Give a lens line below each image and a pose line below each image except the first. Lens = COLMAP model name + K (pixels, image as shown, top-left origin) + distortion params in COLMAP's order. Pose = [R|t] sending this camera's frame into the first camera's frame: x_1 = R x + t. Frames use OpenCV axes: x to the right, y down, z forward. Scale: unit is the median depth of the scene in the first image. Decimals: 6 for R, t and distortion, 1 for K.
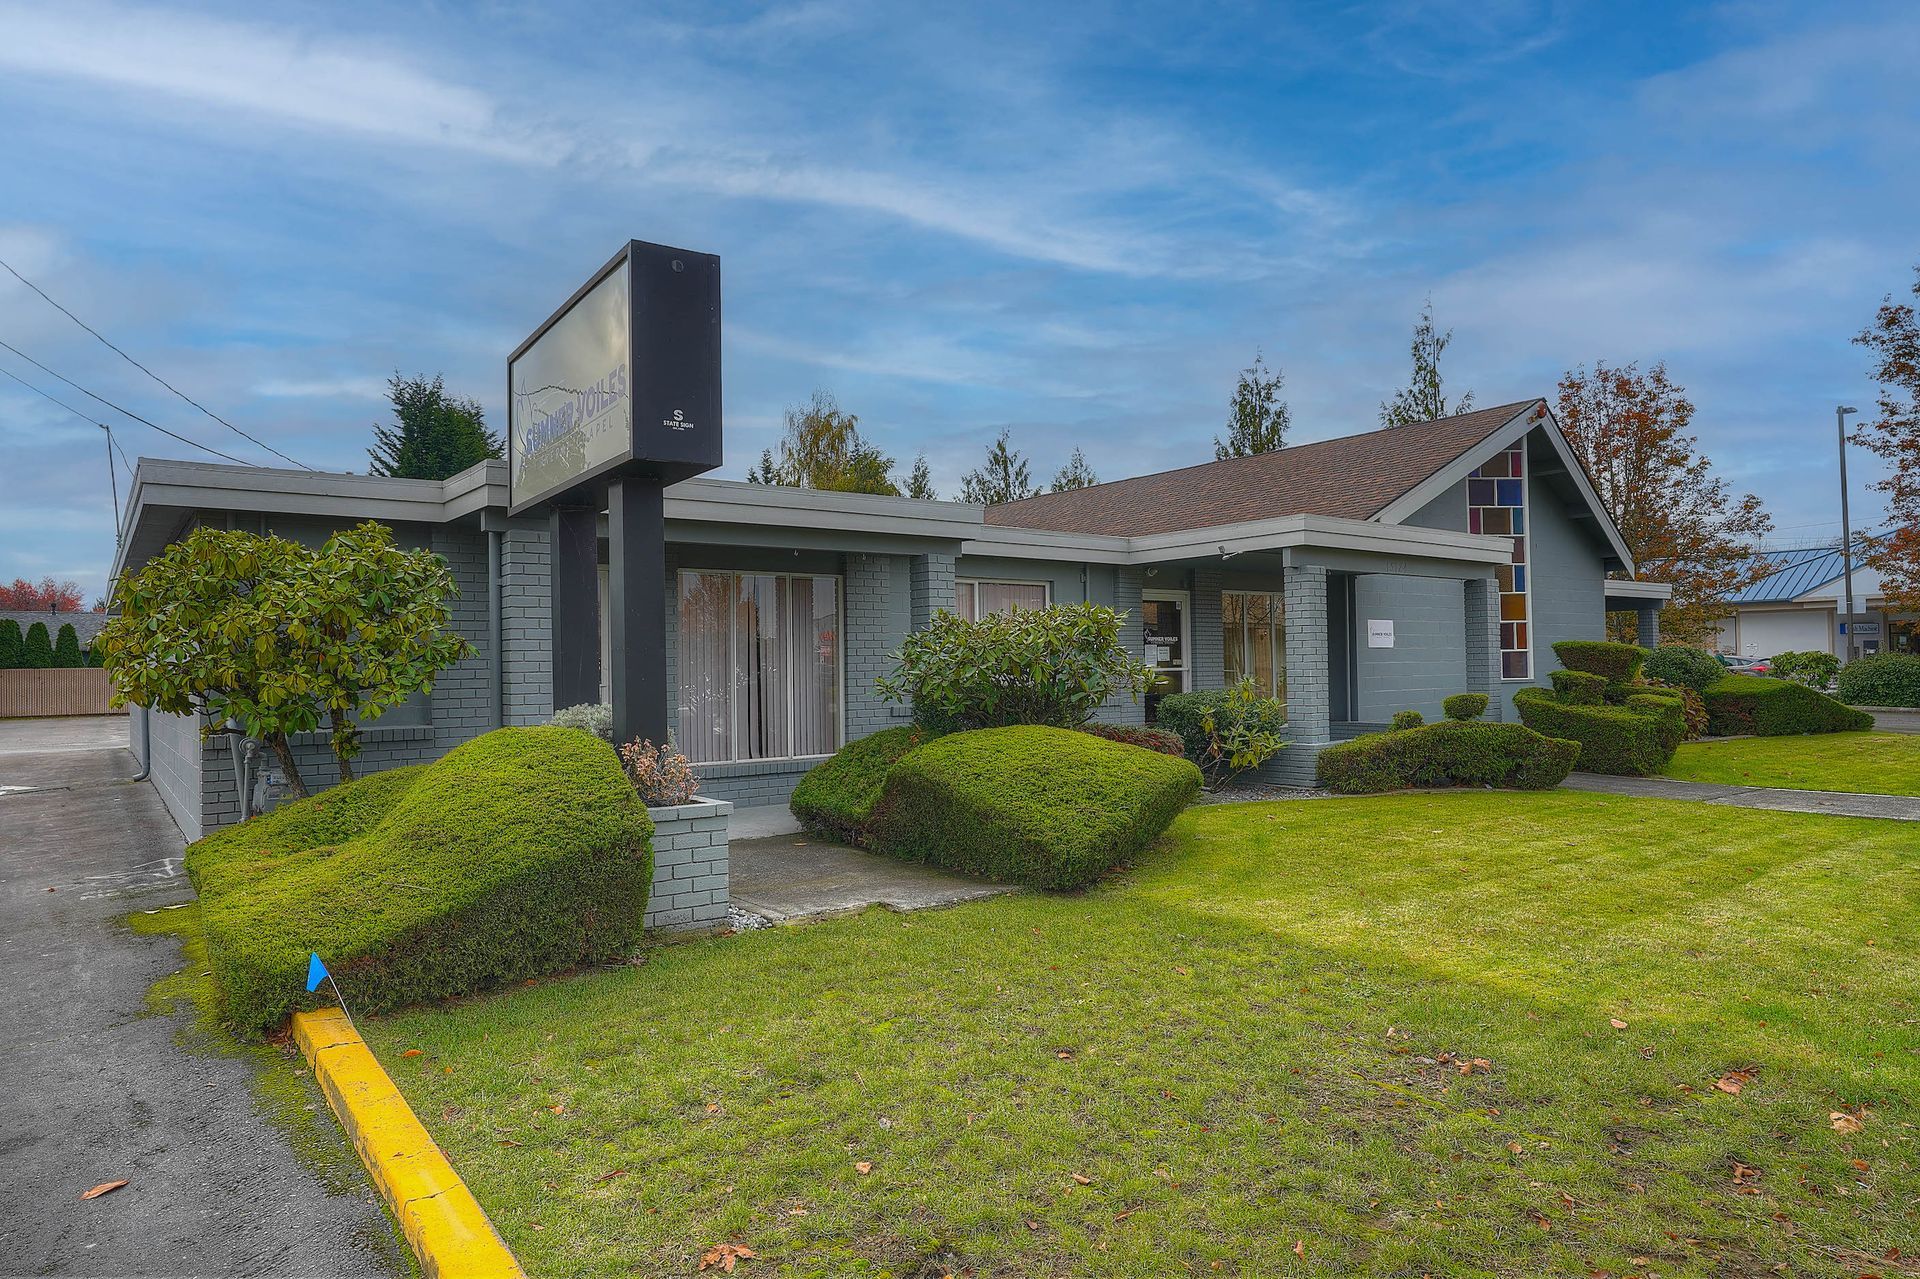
lens RADIAL K [[1040.4, 0, 960.0], [0, 1040.4, 639.5], [0, 0, 1]] dist [0.000194, 0.002037]
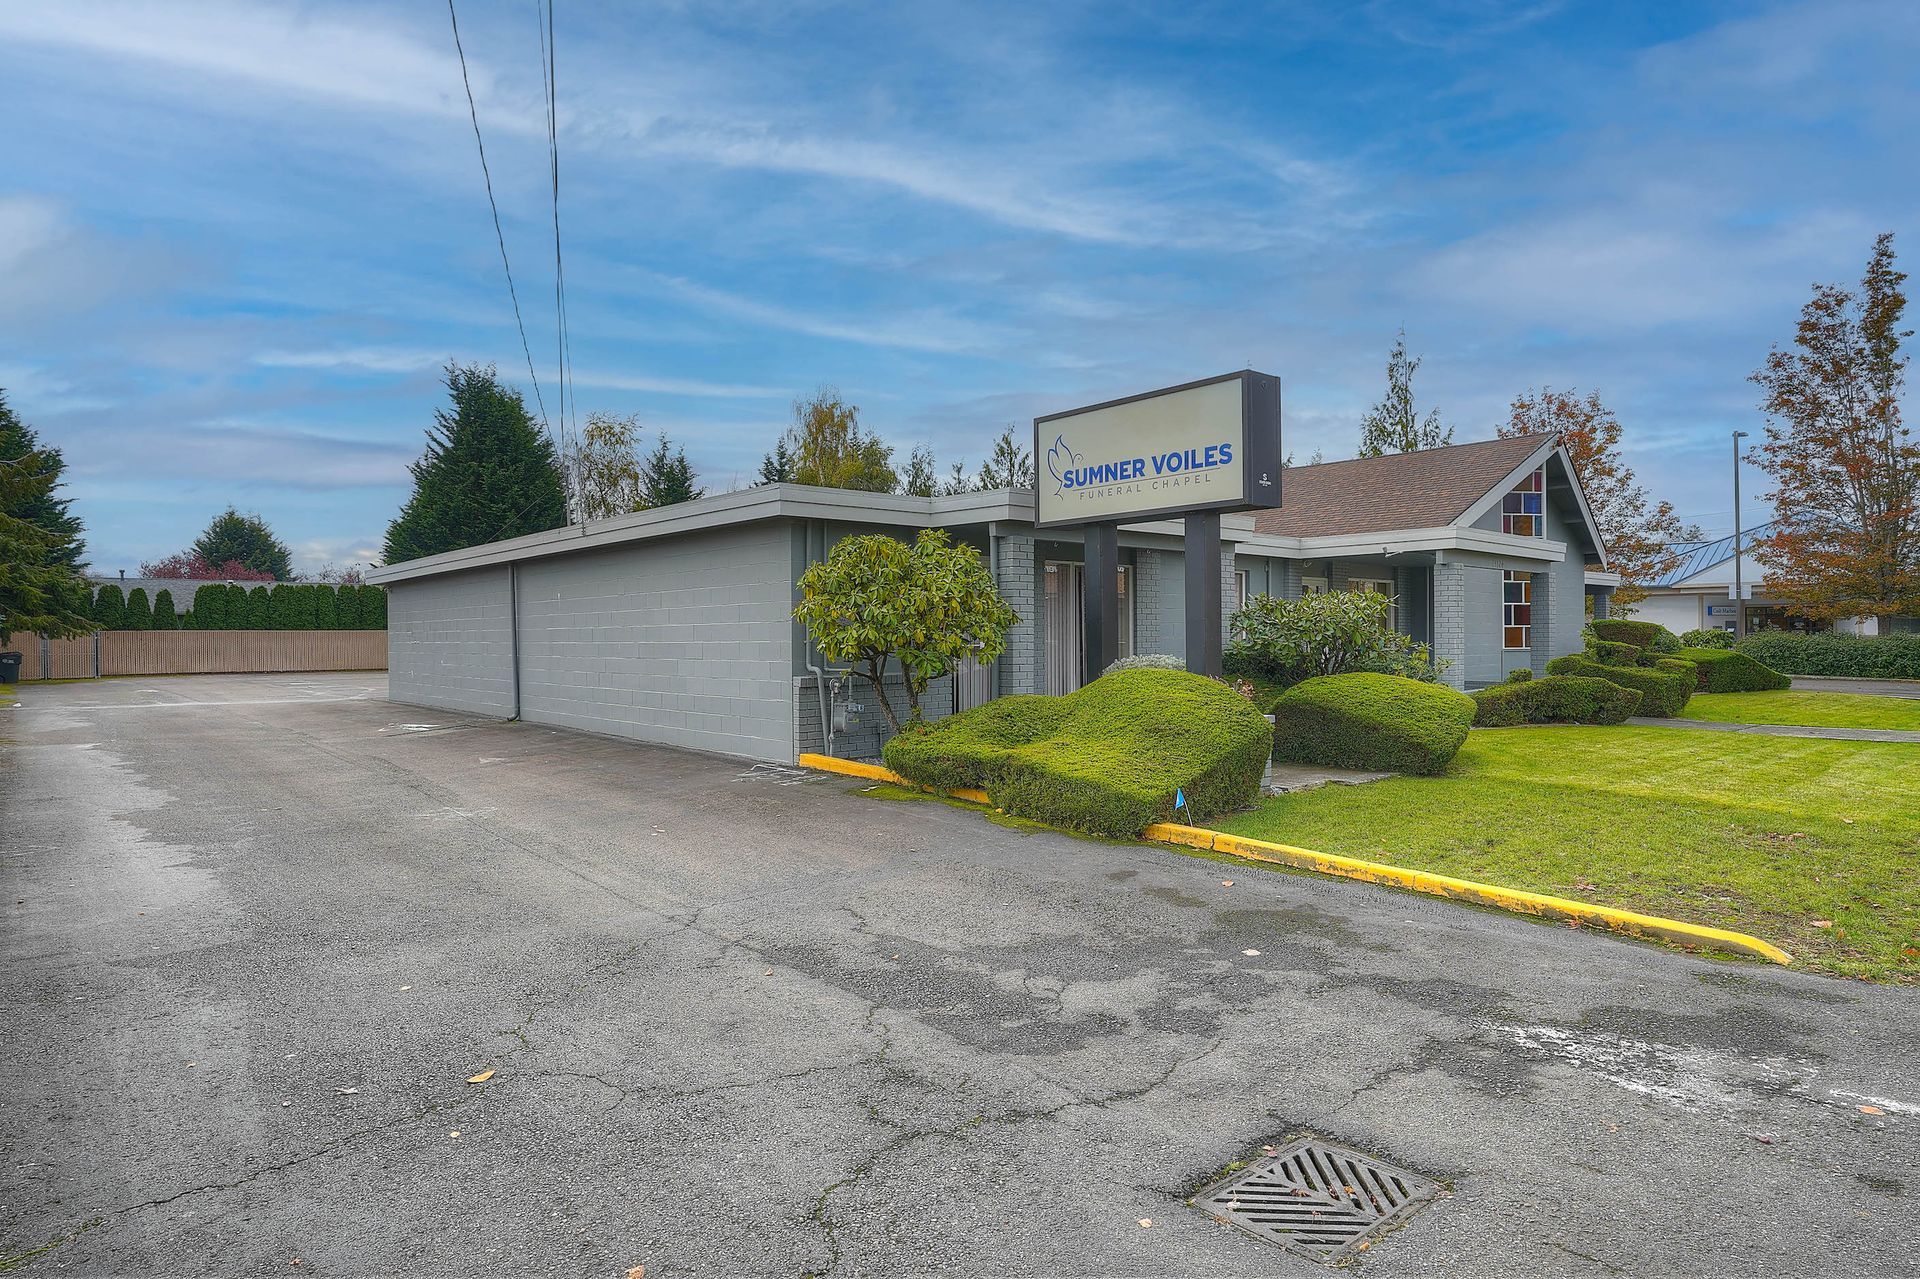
lens RADIAL K [[969.2, 0, 965.4], [0, 969.2, 635.0], [0, 0, 1]] dist [-0.010364, 0.000298]
pose [[0.997703, 0.008664, 0.067190, -0.136838], [-0.010264, 0.999671, 0.023509, 0.000260], [-0.066964, -0.024144, 0.997463, -0.080763]]
